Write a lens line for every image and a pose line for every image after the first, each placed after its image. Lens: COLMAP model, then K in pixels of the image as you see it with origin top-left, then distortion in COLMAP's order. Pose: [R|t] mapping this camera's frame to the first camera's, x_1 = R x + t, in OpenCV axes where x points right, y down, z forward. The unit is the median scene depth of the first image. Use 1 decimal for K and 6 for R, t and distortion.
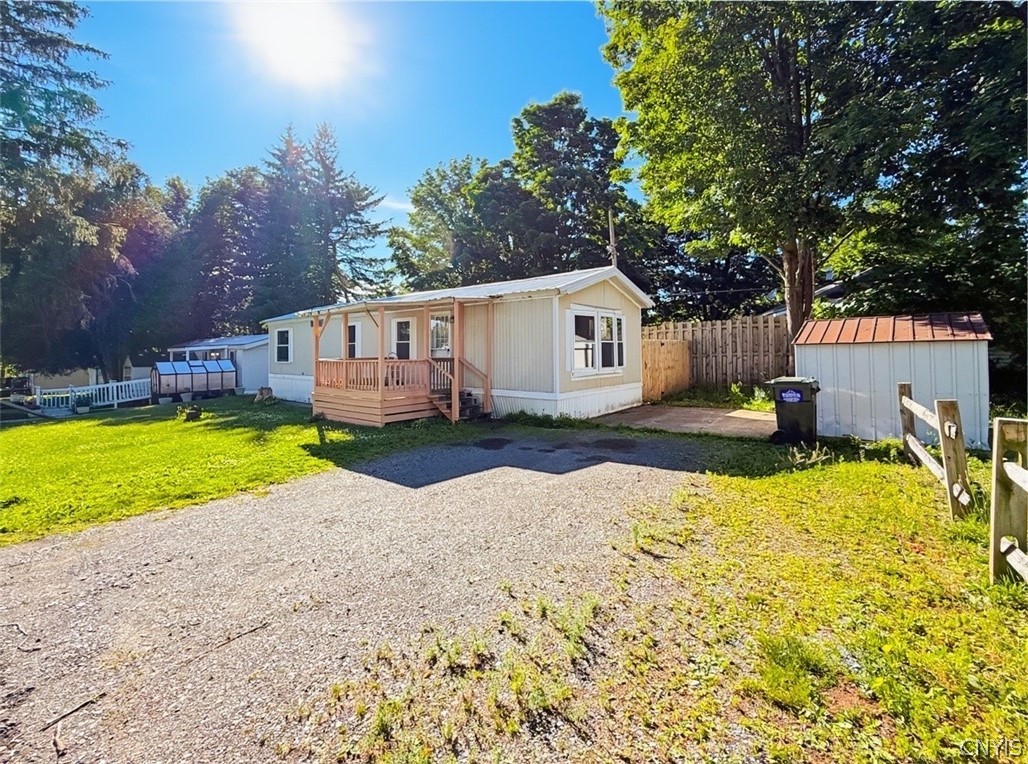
lens RADIAL K [[472.7, 0, 510.4], [0, 472.7, 321.3], [0, 0, 1]] dist [-0.001903, 0.000269]
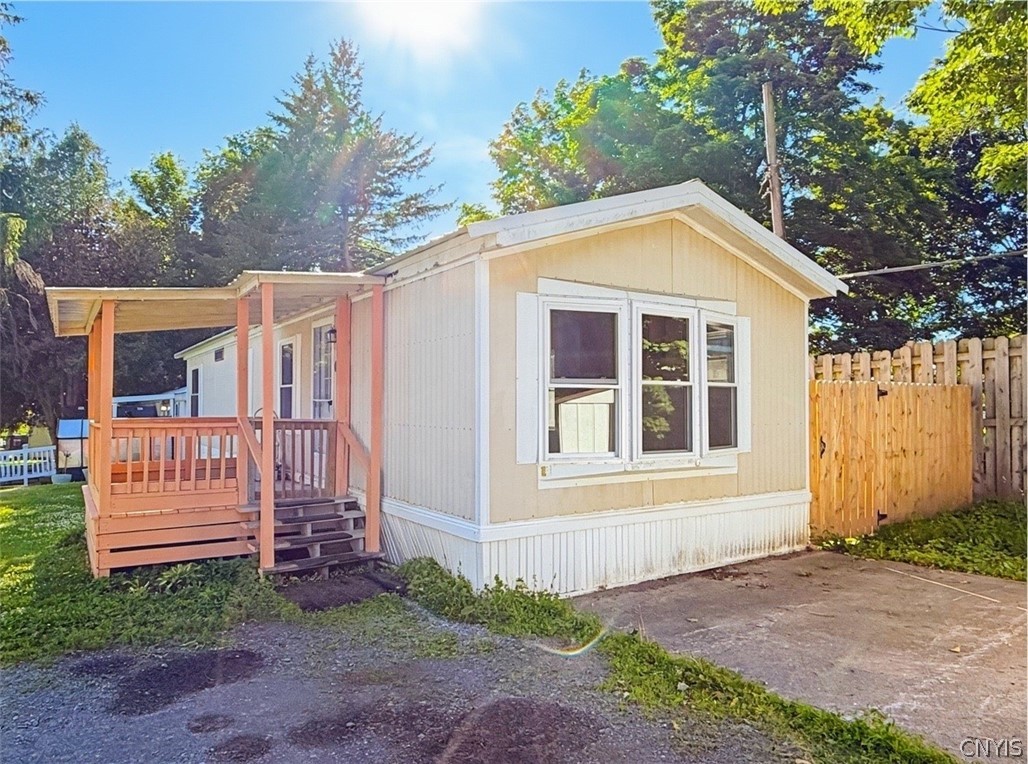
lens RADIAL K [[697.6, 0, 514.0], [0, 697.6, 382.0], [0, 0, 1]] dist [0.004350, 0.000156]
pose [[0.955675, -0.001229, -0.294421, 0.217823], [0.009404, 0.999608, 0.026352, 0.022786], [0.294273, -0.027952, 0.955312, 0.384878]]
